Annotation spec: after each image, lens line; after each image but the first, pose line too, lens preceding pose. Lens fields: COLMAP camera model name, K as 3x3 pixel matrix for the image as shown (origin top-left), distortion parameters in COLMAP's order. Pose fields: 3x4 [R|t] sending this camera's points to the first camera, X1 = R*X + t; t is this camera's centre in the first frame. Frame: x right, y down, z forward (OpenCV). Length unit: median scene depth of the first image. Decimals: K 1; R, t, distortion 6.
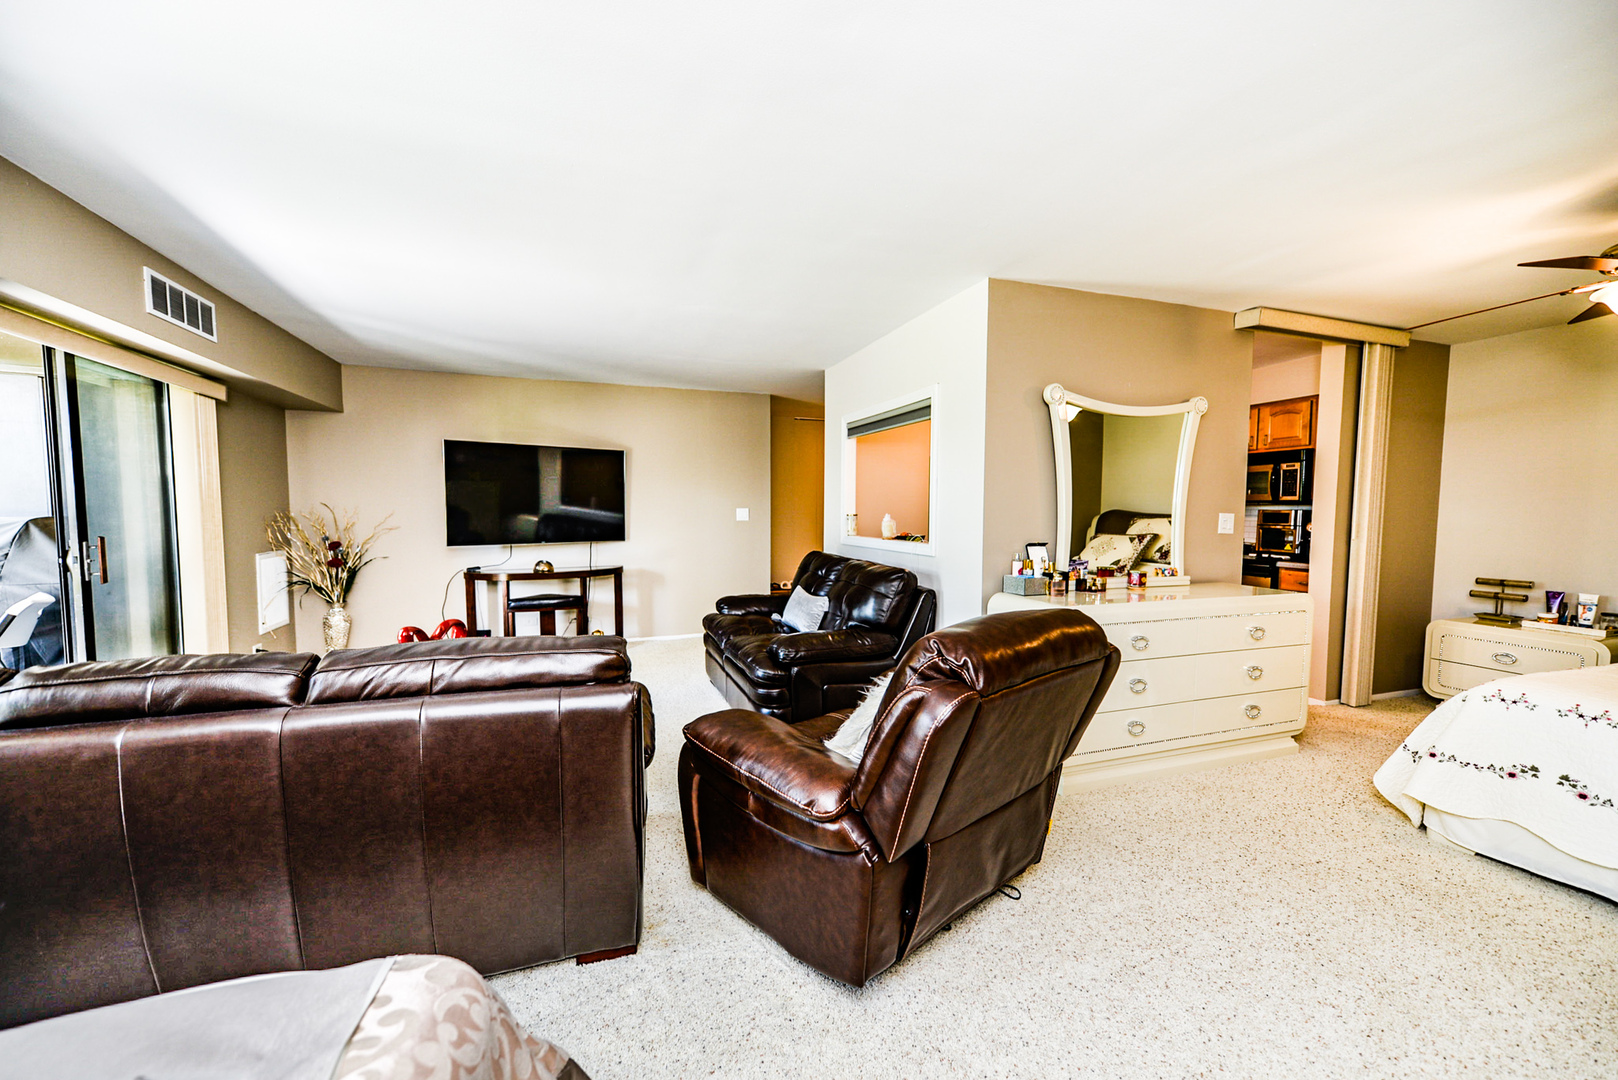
lens RADIAL K [[630.5, 0, 808.6], [0, 630.5, 543.9], [0, 0, 1]] dist [0.014512, 0.000395]
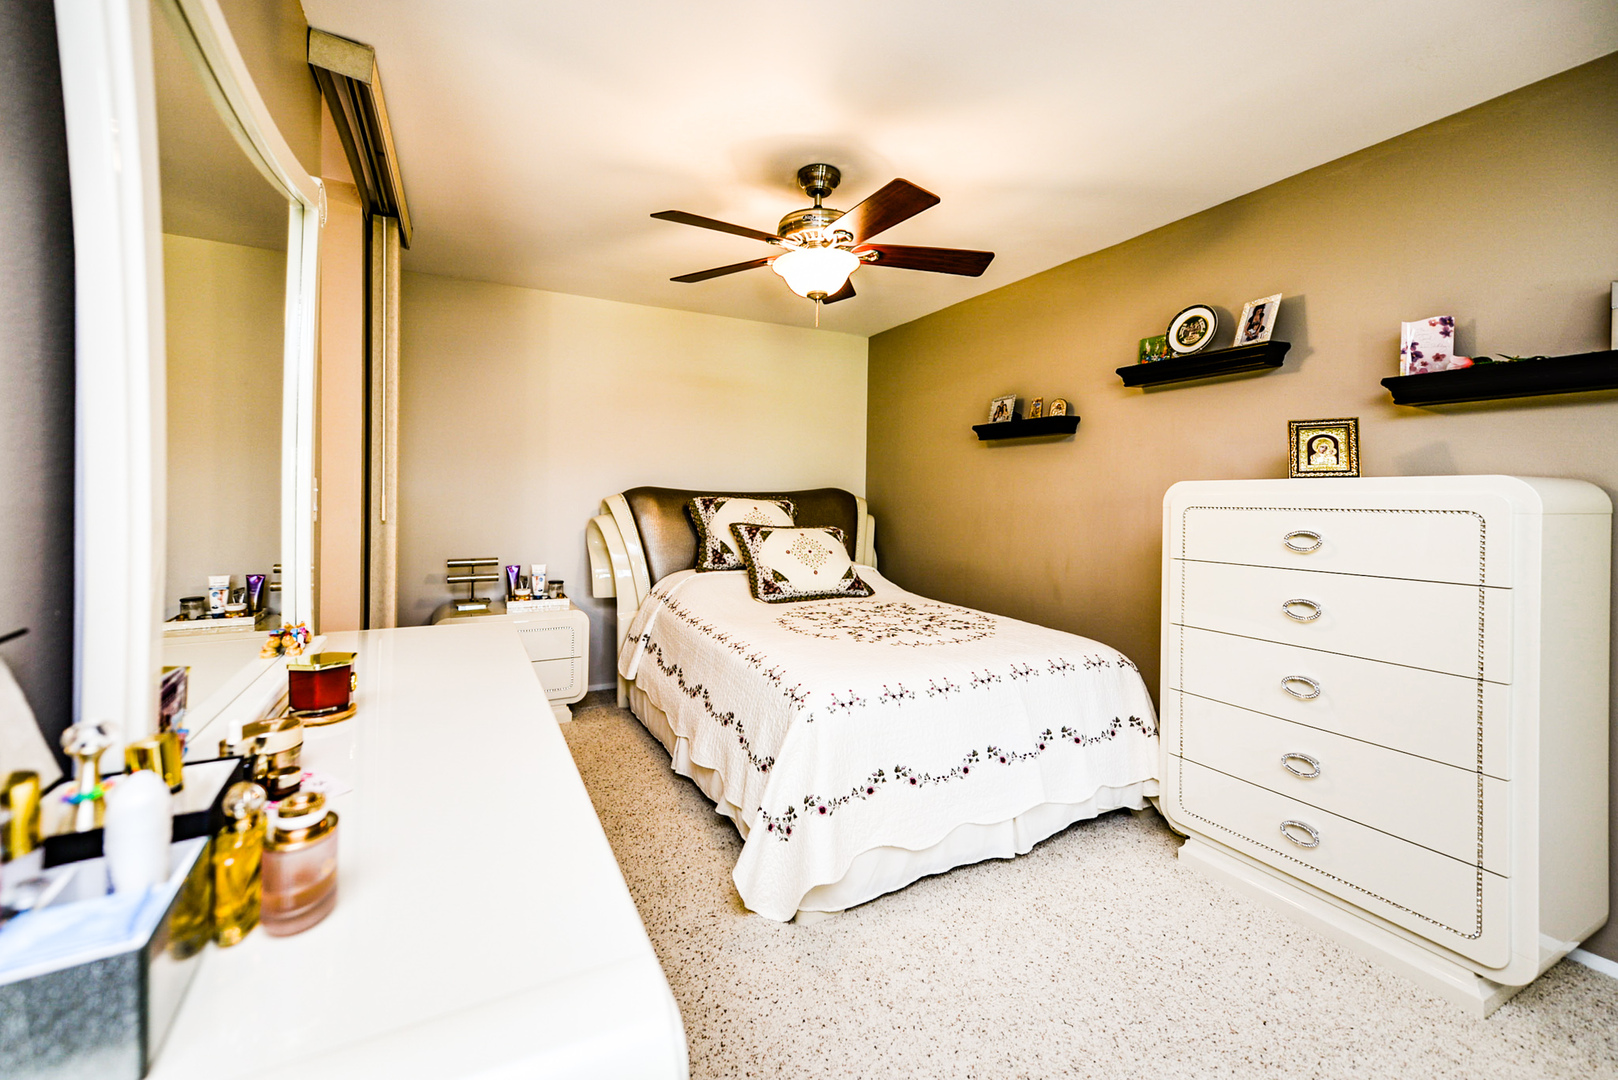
lens RADIAL K [[649.6, 0, 804.6], [0, 649.6, 496.5], [0, 0, 1]] dist [0.013964, 0.000080]
pose [[-0.131251, -0.009854, 0.991300, 0.168194], [0.042674, 0.998968, 0.015580, -0.026772], [-0.990430, 0.044348, -0.130695, 0.754599]]
